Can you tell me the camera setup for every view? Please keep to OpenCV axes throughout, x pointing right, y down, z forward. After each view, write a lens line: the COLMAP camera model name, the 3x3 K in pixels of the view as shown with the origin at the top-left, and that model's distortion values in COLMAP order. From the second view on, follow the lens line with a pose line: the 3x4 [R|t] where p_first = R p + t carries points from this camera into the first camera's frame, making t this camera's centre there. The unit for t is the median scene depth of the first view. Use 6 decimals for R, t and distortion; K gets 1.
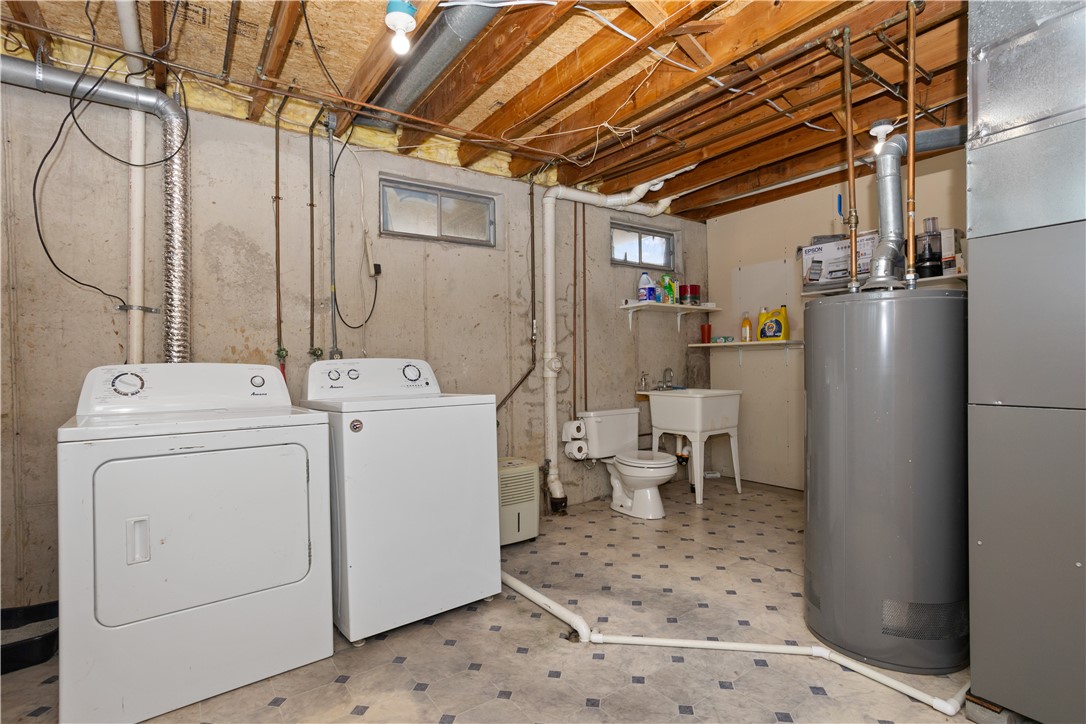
lens RADIAL K [[529.8, 0, 549.8], [0, 529.8, 370.0], [0, 0, 1]] dist [-0.013612, 0.004228]
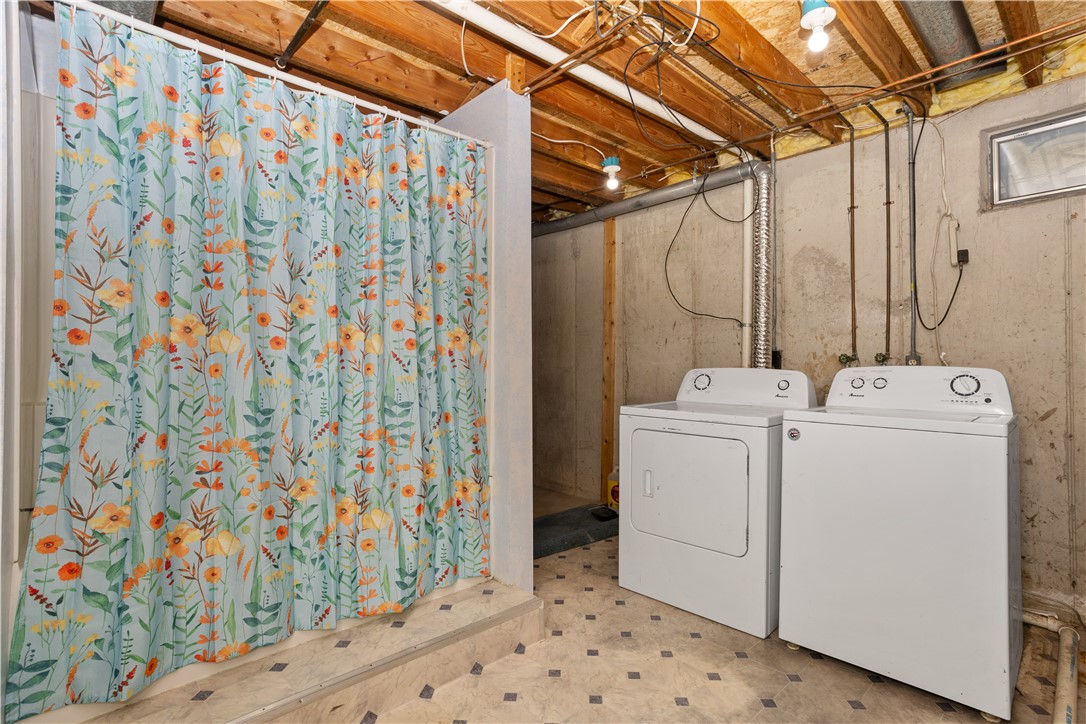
lens RADIAL K [[529.8, 0, 549.4], [0, 529.8, 354.4], [0, 0, 1]] dist [-0.013612, 0.004228]
pose [[0.121225, 0.003075, -0.992620, 0.447413], [-0.014952, 0.999887, 0.001271, -0.033076], [0.992512, 0.014688, 0.121257, 0.299041]]
